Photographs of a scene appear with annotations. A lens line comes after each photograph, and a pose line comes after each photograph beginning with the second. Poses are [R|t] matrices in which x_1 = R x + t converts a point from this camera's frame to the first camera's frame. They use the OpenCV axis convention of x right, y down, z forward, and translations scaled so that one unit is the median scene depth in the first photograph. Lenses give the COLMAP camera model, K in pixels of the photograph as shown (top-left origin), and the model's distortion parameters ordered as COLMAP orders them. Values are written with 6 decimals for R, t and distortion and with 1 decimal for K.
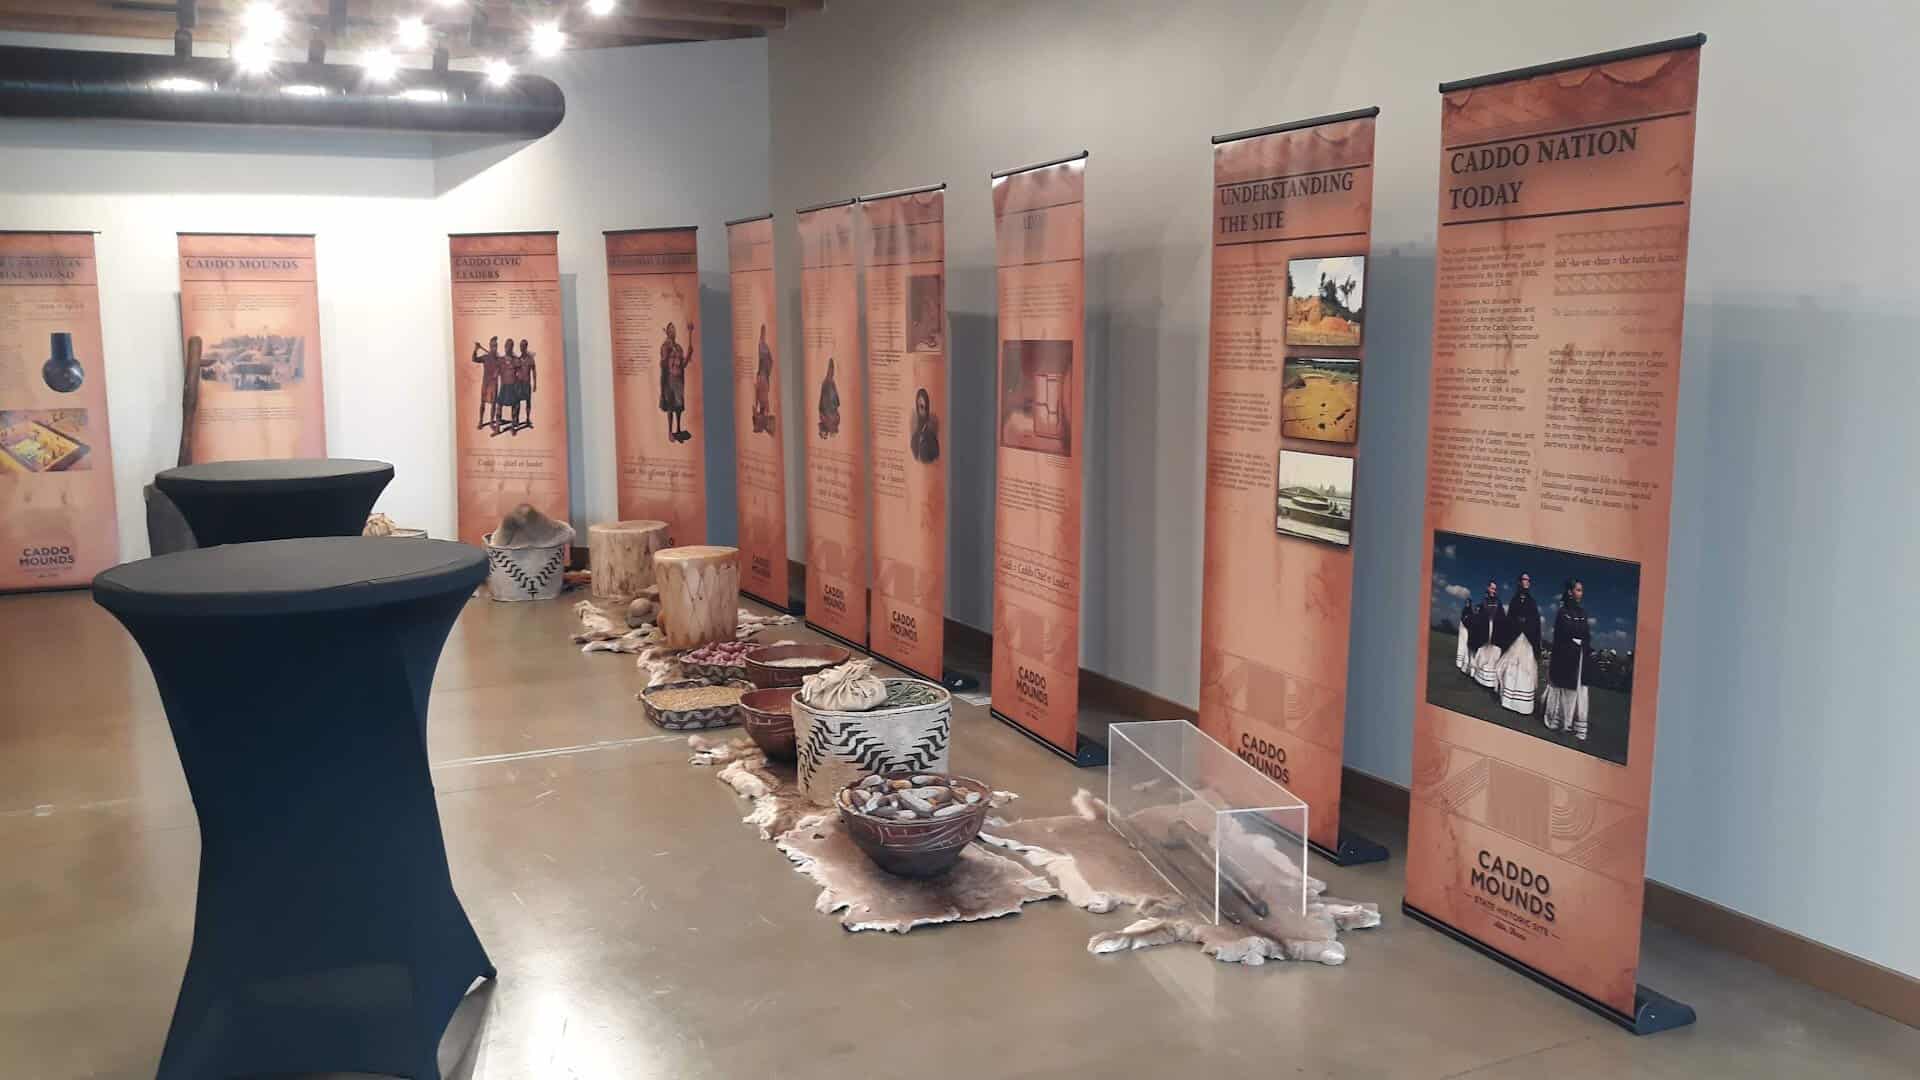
lens RADIAL K [[1383.7, 0, 904.8], [0, 1383.7, 540.9], [0, 0, 1]] dist [0.108358, -0.217492]
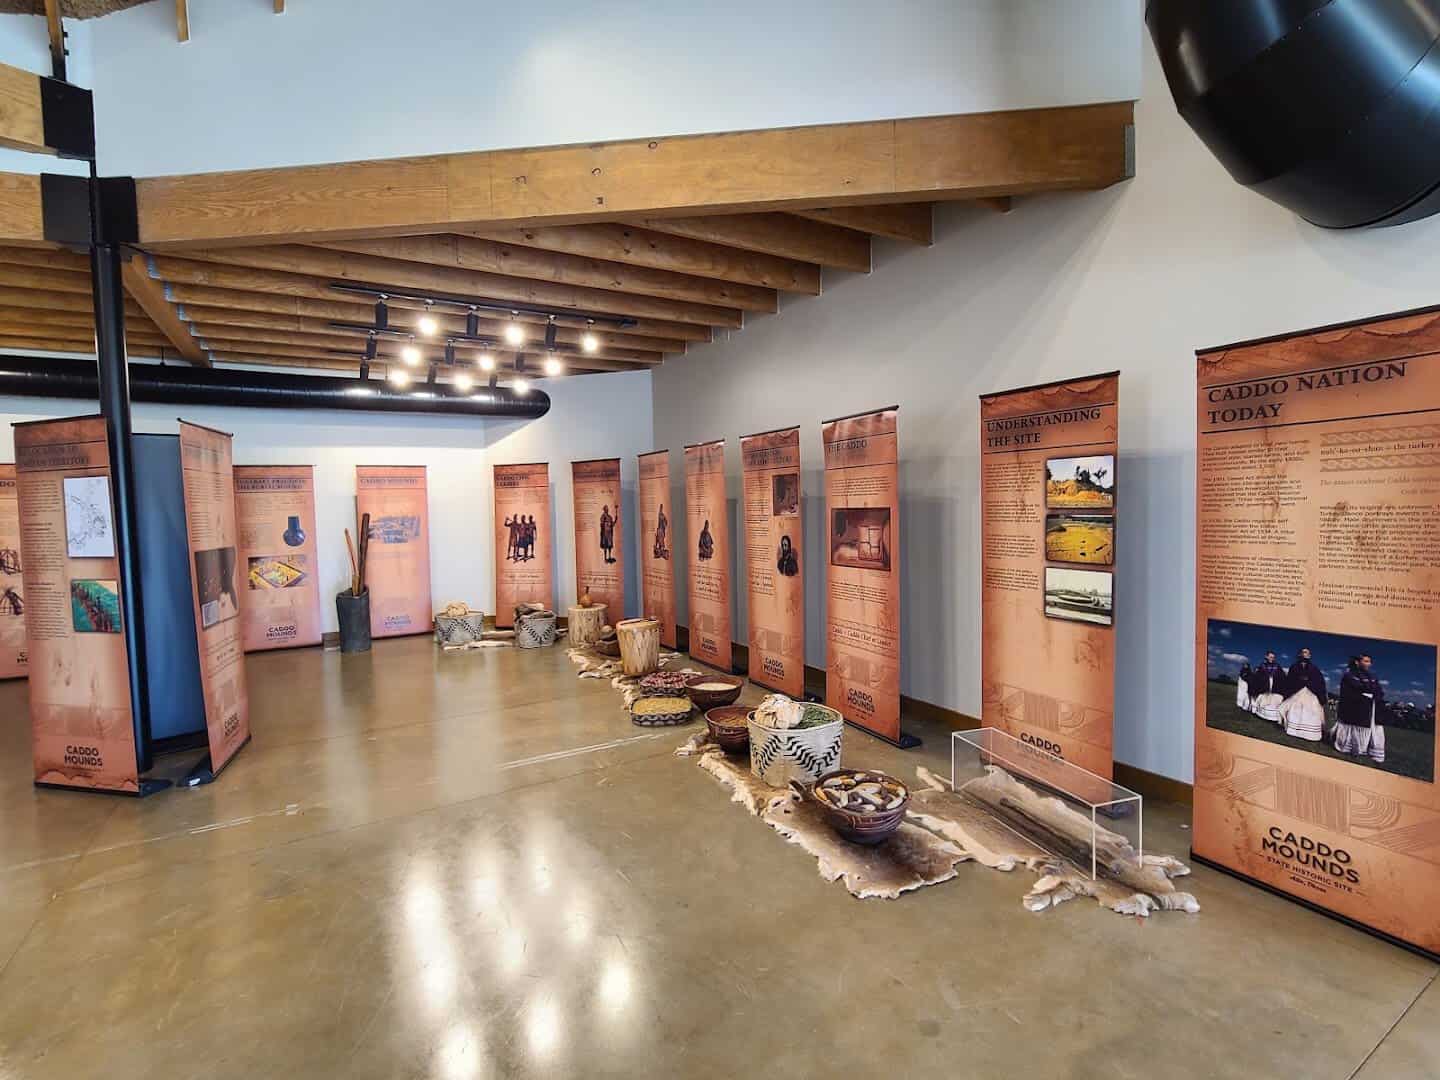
lens RADIAL K [[630.5, 0, 720.0], [0, 630.5, 540.0], [0, 0, 1]] dist [-0.001804, -0.000586]
pose [[0.997598, -0.021434, 0.065865, -0.186863], [0.027833, 0.994815, -0.097821, -0.034743], [-0.063427, 0.099420, 0.993022, 0.248833]]
